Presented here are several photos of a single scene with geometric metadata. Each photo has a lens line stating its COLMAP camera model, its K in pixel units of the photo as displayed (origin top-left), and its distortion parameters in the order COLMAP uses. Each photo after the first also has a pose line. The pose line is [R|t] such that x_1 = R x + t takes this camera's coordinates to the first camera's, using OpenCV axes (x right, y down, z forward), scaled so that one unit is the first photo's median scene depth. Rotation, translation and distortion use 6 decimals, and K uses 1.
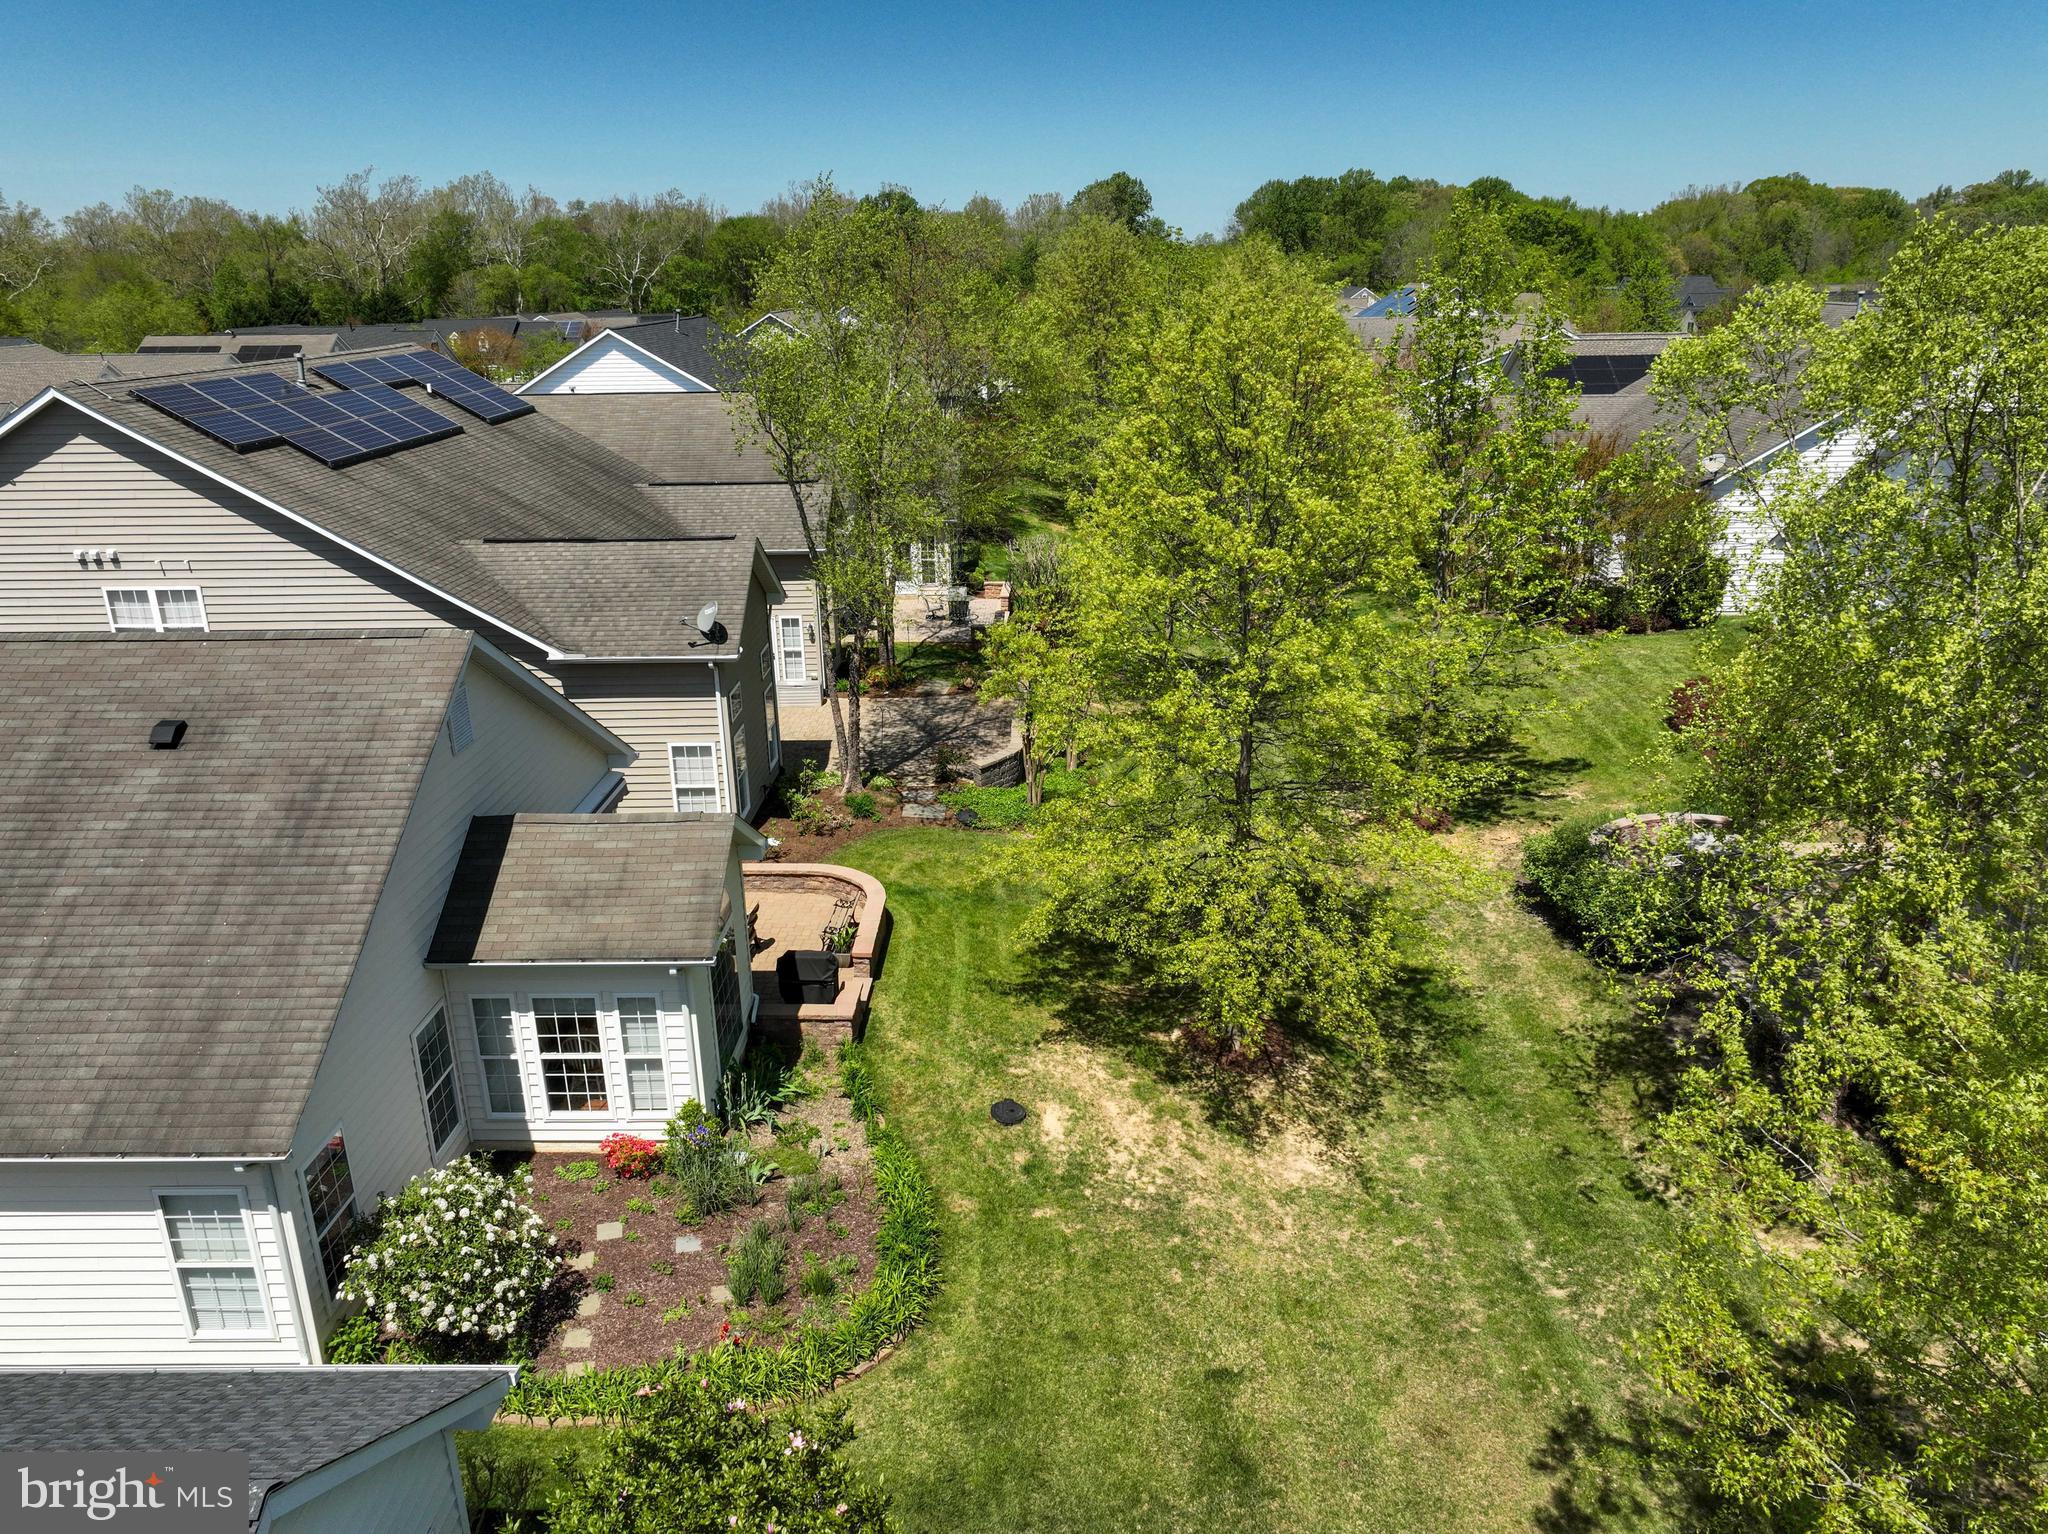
lens RADIAL K [[1434.6, 0, 1027.6], [0, 1434.6, 766.5], [0, 0, 1]] dist [0.011417, 0.003989]
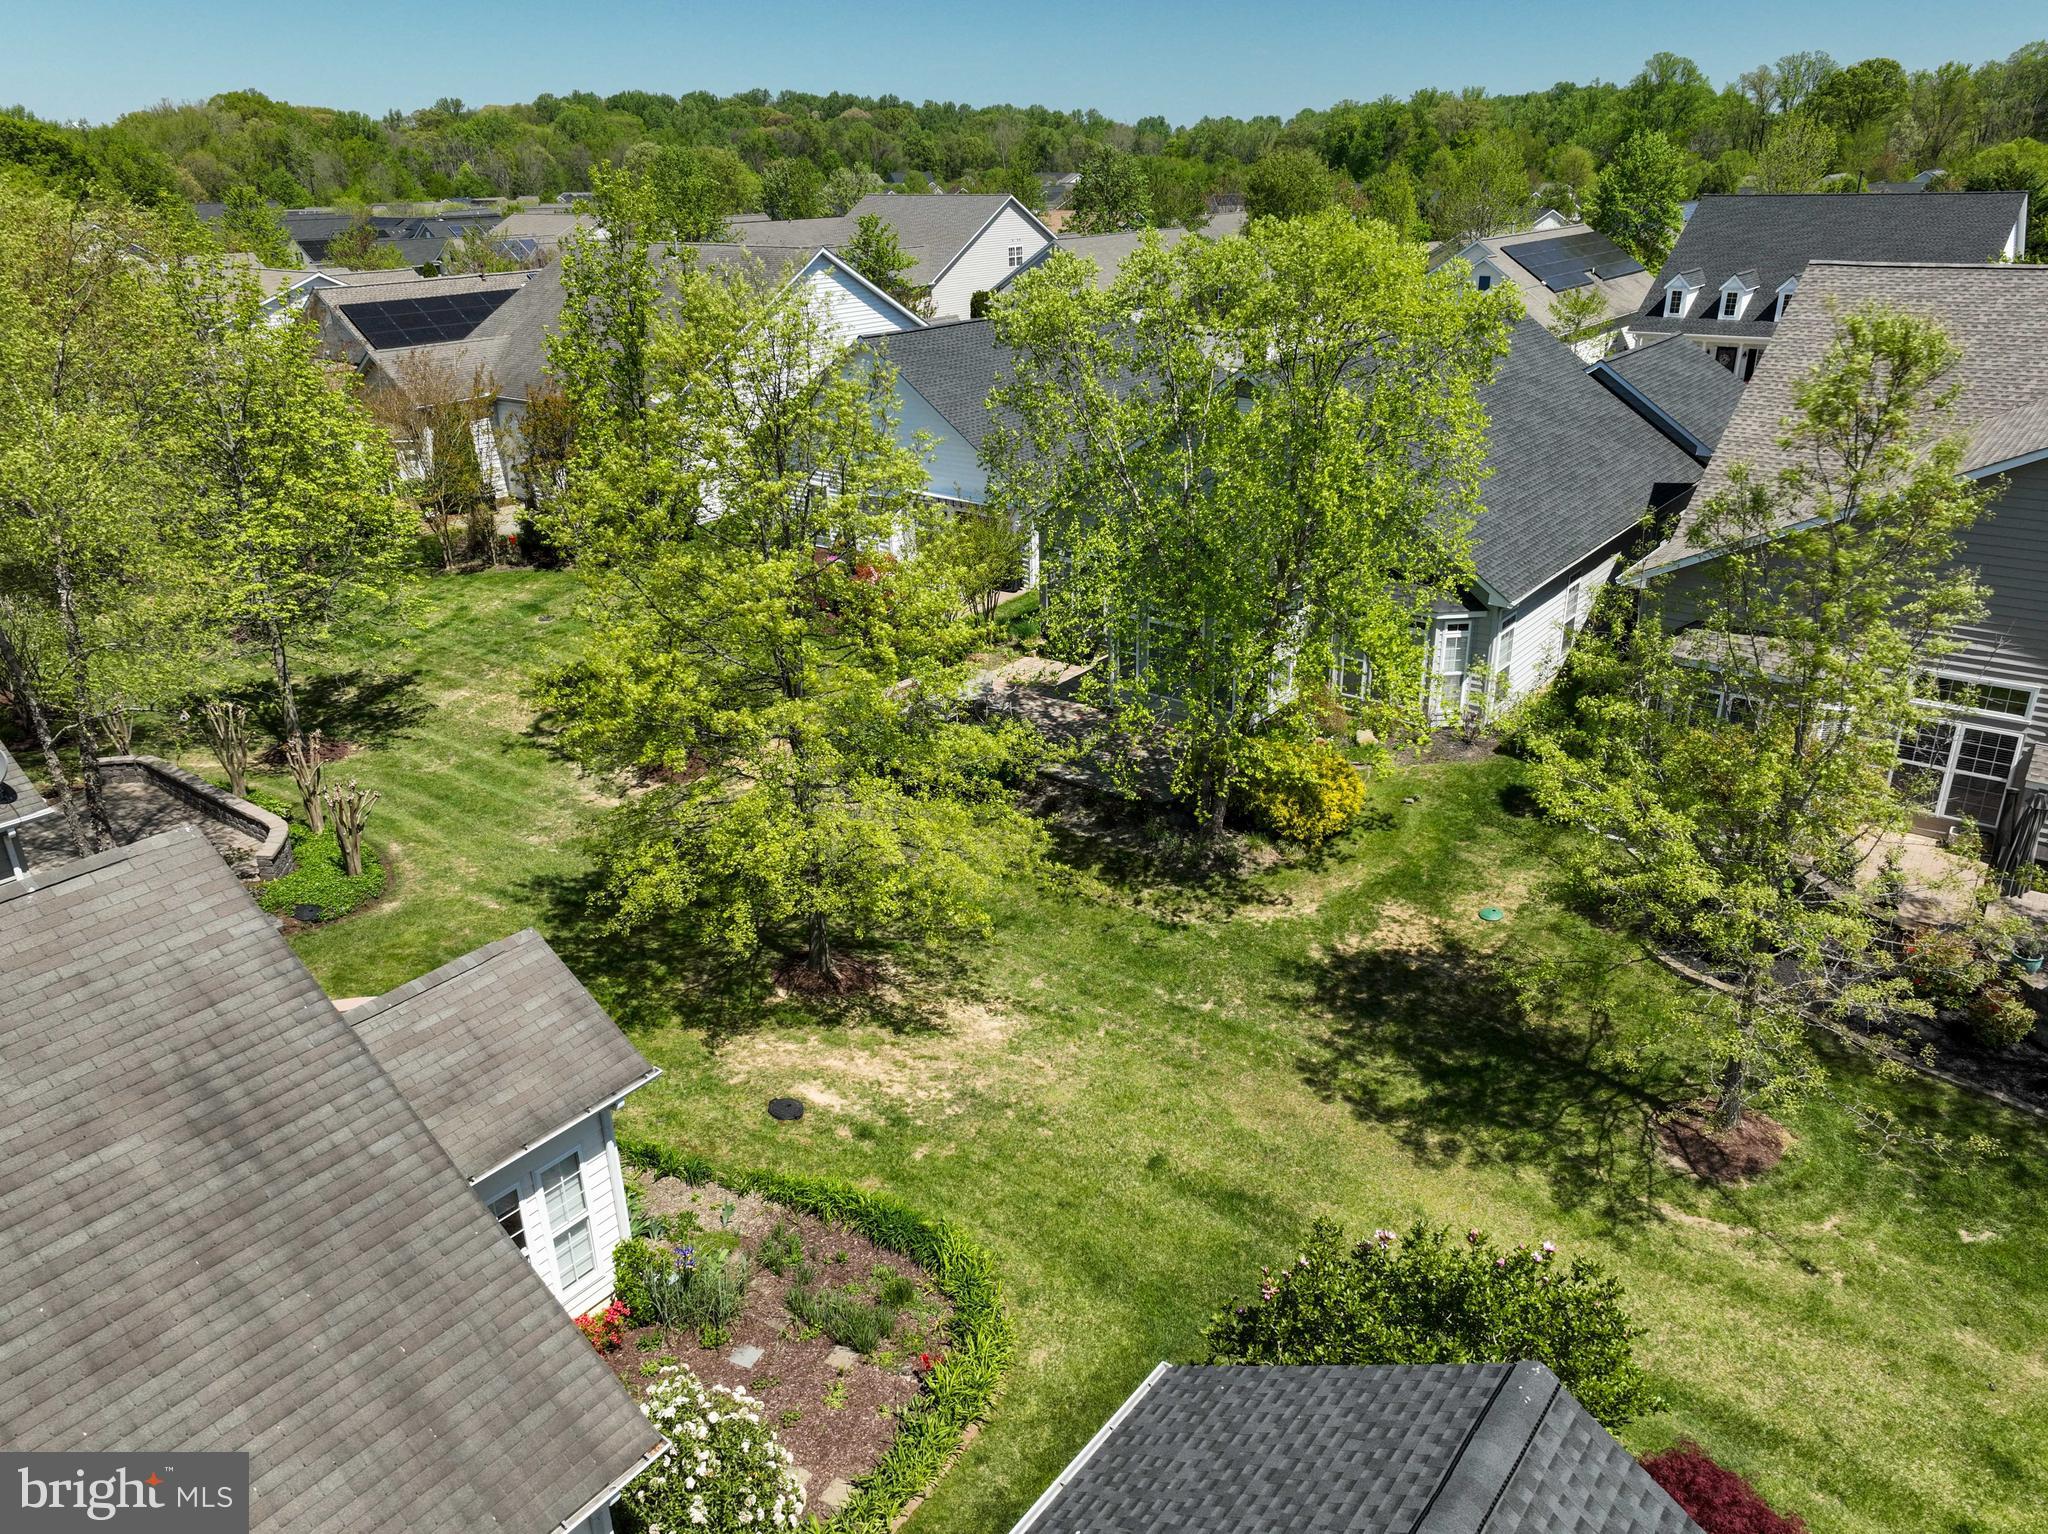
lens RADIAL K [[1434.6, 0, 1028.8], [0, 1434.6, 767.7], [0, 0, 1]] dist [0.011417, 0.003989]
pose [[0.593692, -0.308045, 0.743397, -0.534851], [0.269815, 0.946552, 0.176748, -0.108758], [-0.758110, 0.095646, 0.645075, 0.172757]]
